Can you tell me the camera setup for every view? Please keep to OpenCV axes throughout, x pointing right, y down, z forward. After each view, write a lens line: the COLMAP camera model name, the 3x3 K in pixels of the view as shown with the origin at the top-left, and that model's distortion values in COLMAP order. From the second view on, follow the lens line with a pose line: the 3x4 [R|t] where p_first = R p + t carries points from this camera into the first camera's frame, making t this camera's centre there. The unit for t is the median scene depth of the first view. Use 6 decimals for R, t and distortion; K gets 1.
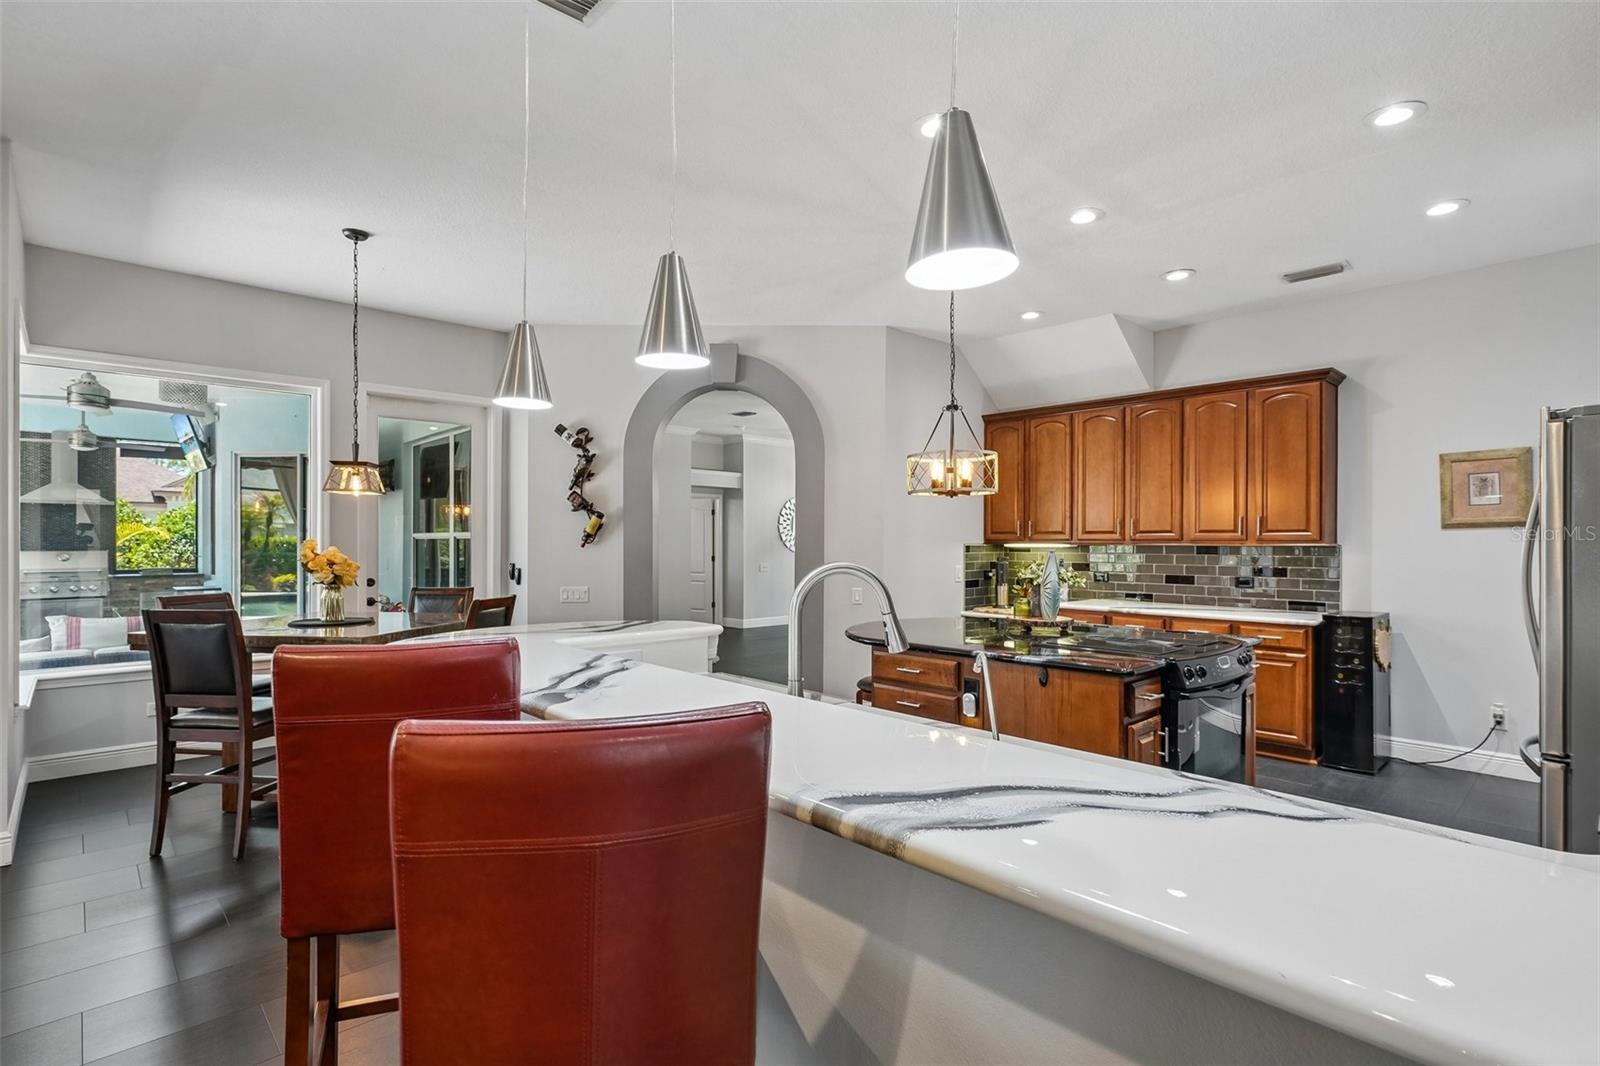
lens RADIAL K [[777.5, 0, 799.4], [0, 777.5, 539.2], [0, 0, 1]] dist [0.001927, 0.002213]
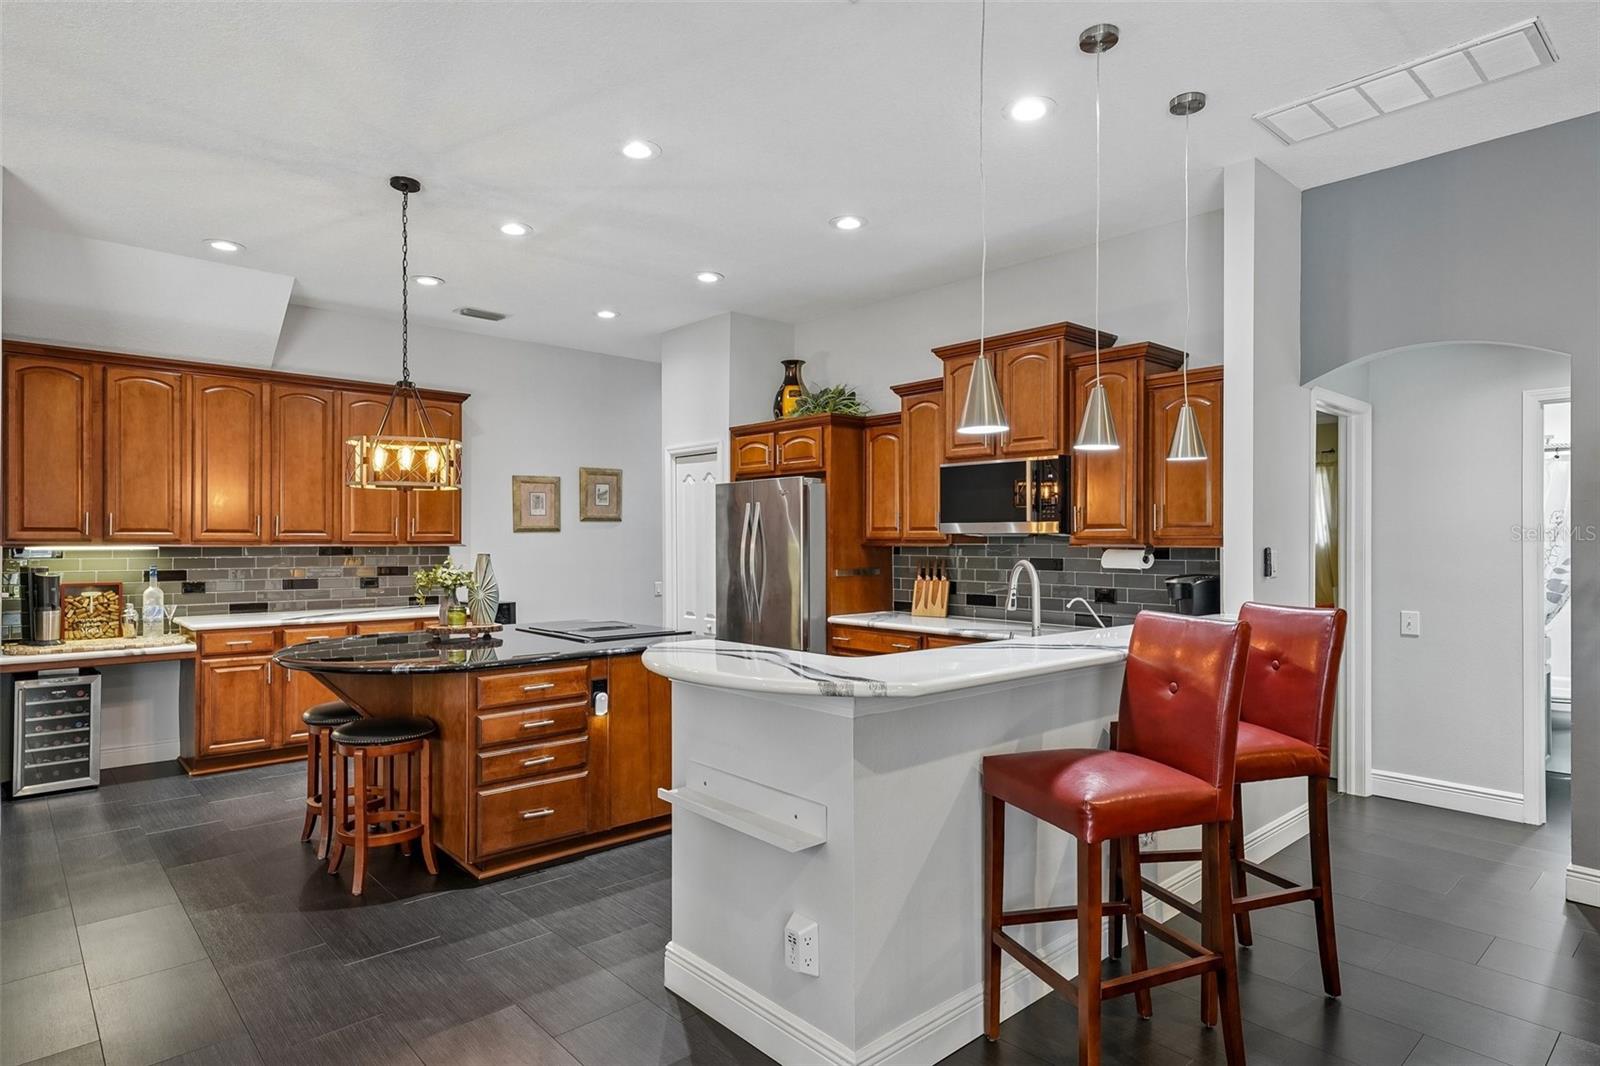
lens RADIAL K [[867.4, 0, 797.6], [0, 867.4, 535.9], [0, 0, 1]] dist [0.015926, -0.001255]
pose [[0.013880, 0.002478, 0.999901, -0.527418], [-0.004997, 0.999985, -0.002409, -0.004826], [-0.999891, -0.004963, 0.013892, 0.409554]]
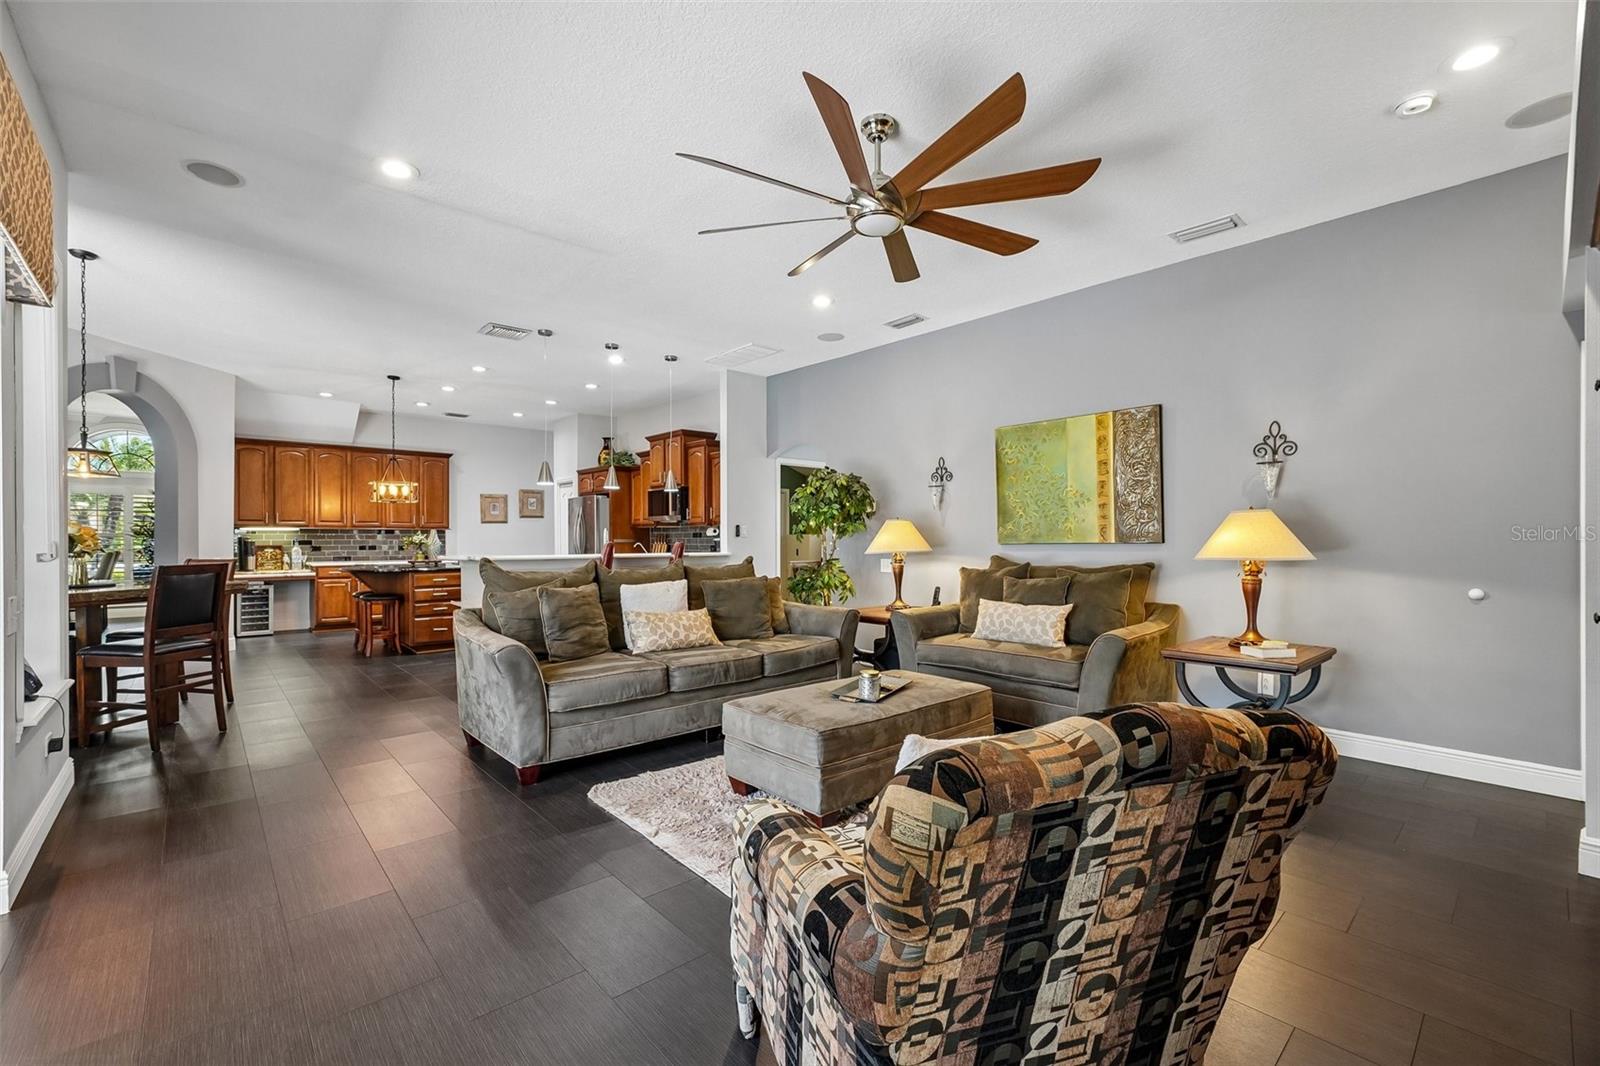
lens RADIAL K [[672.2, 0, 791.5], [0, 672.2, 537.2], [0, 0, 1]] dist [0.000311, 0.000251]
pose [[0.030057, -0.002388, 0.999545, -1.109775], [-0.003023, 0.999992, 0.002480, 0.019554], [-0.999544, -0.003096, 0.030050, -0.069443]]
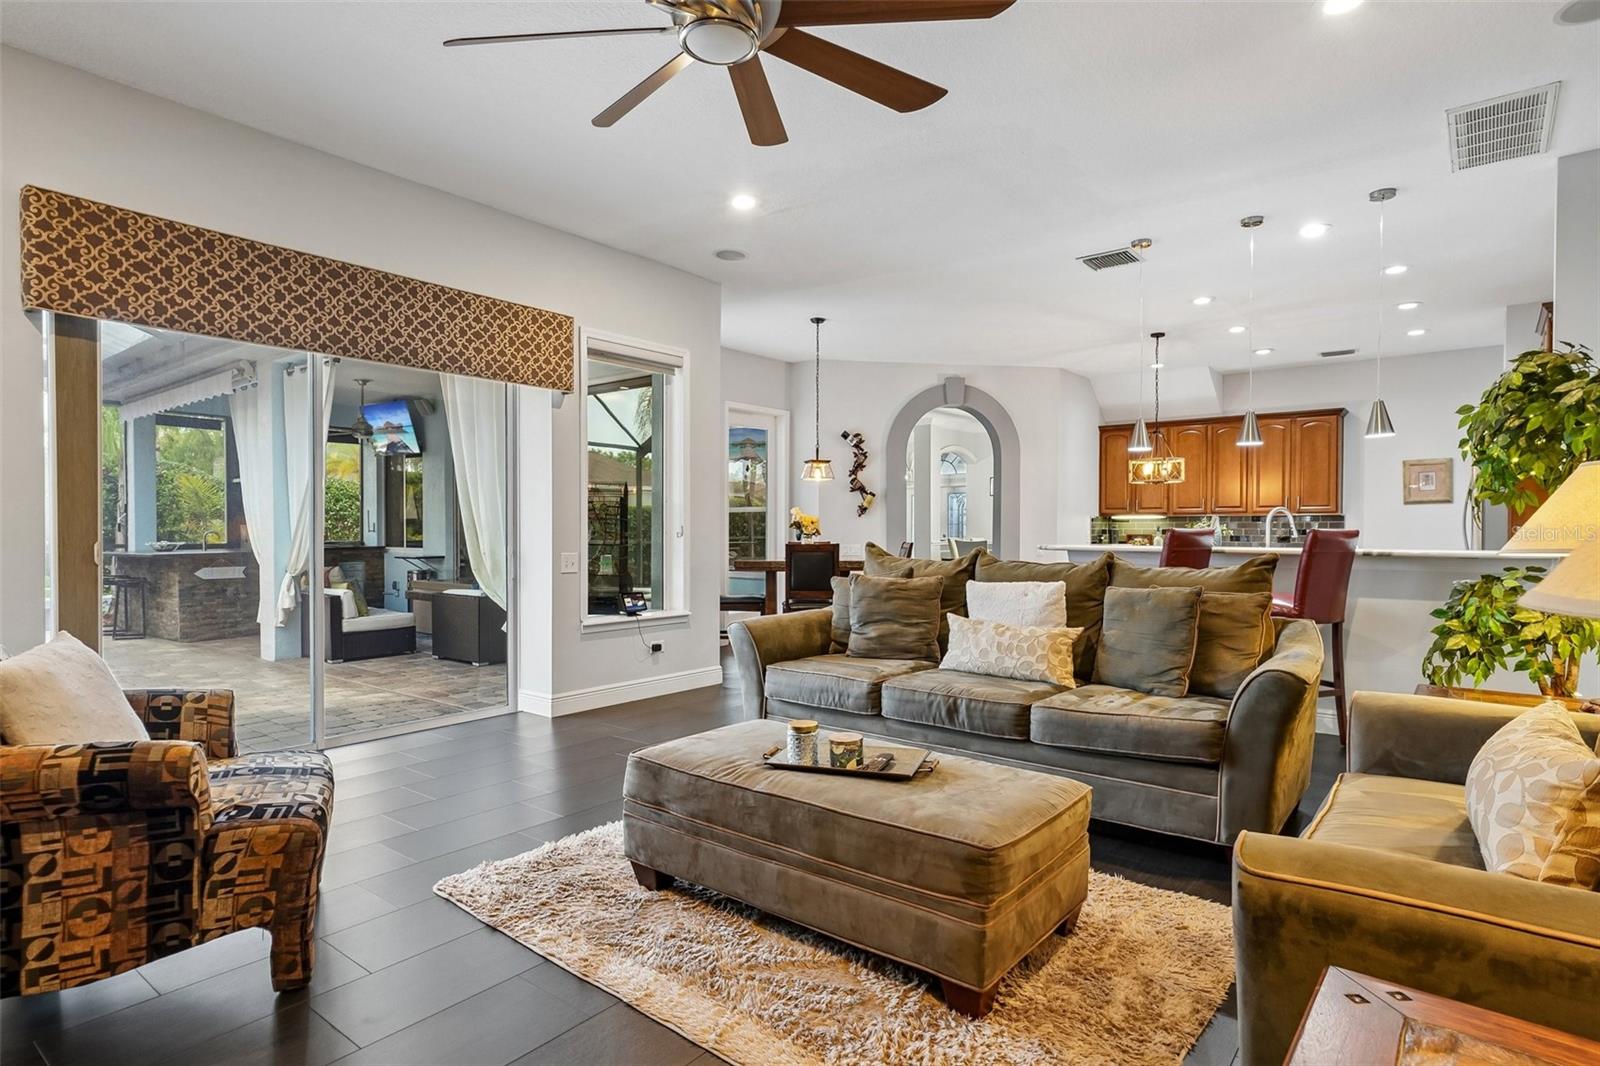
lens RADIAL K [[867.4, 0, 797.6], [0, 867.4, 535.0], [0, 0, 1]] dist [0.015926, -0.001255]
pose [[0.989033, -0.001776, 0.147686, -0.632960], [0.000228, 0.999945, 0.010498, 0.026927], [-0.147697, -0.010350, 0.988979, -0.571978]]
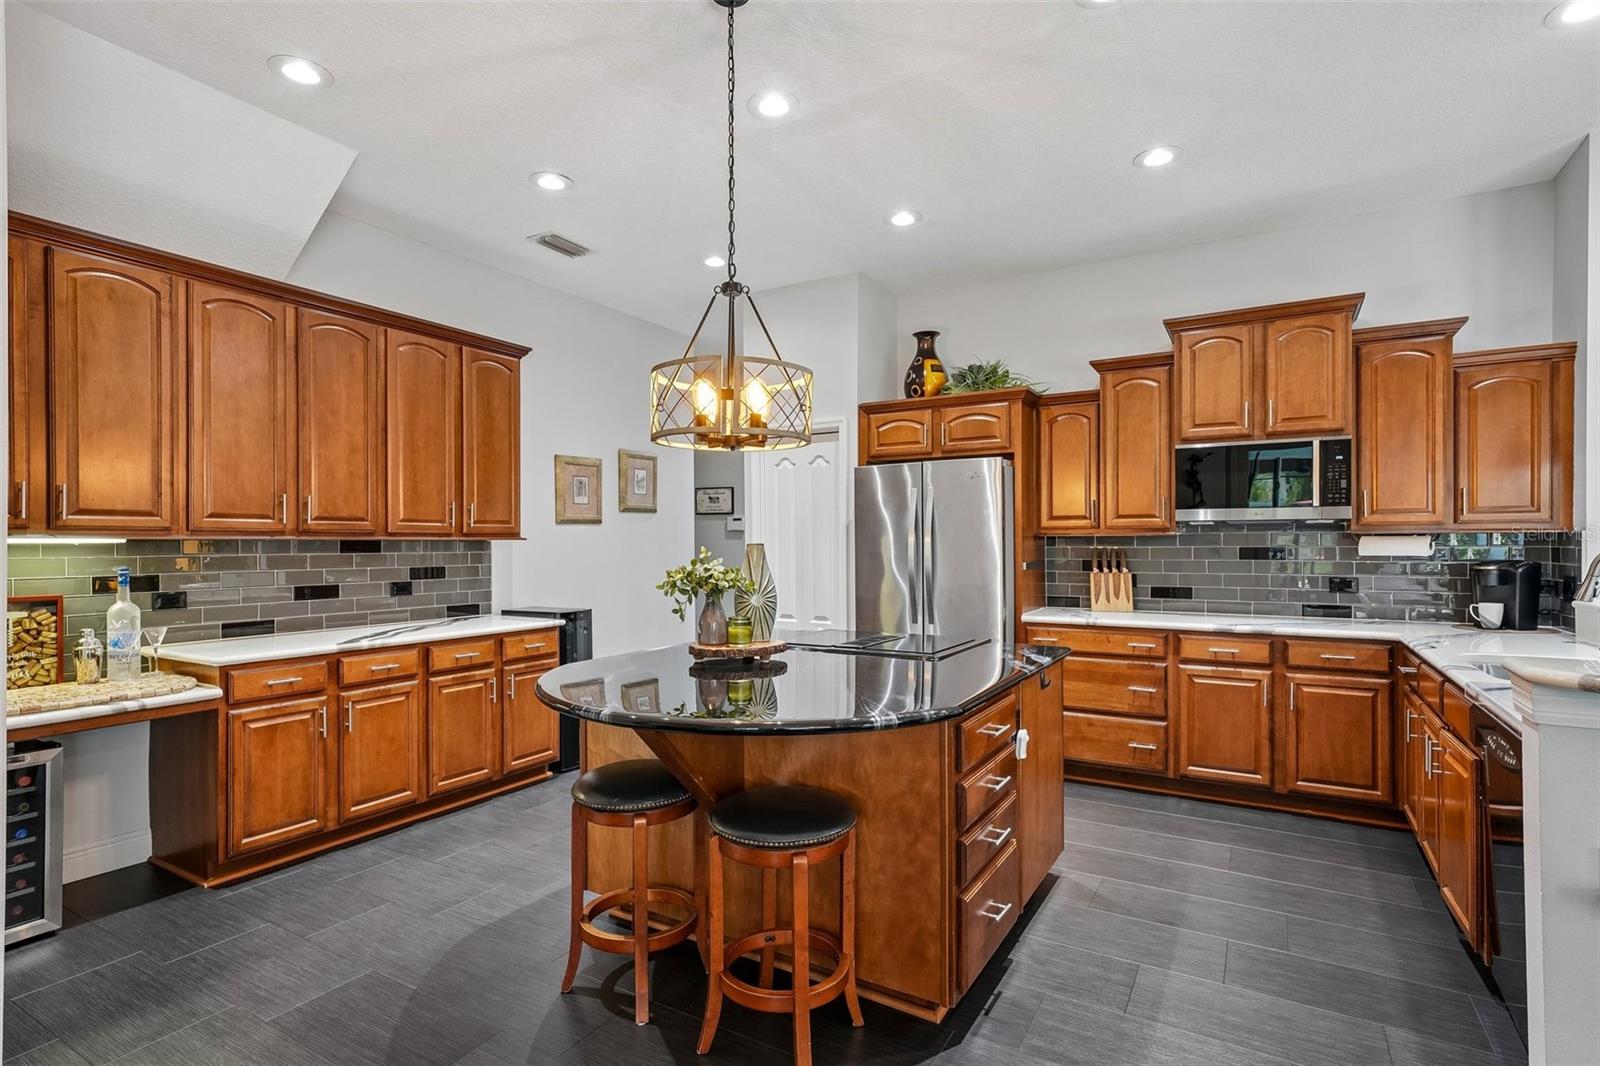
lens RADIAL K [[777.5, 0, 802.2], [0, 777.5, 541.8], [0, 0, 1]] dist [0.001927, 0.002213]
pose [[-0.275879, -0.000613, 0.961192, -0.256037], [-0.000544, 1.000000, 0.000482, 0.008950], [-0.961192, -0.000390, -0.275879, 0.796859]]
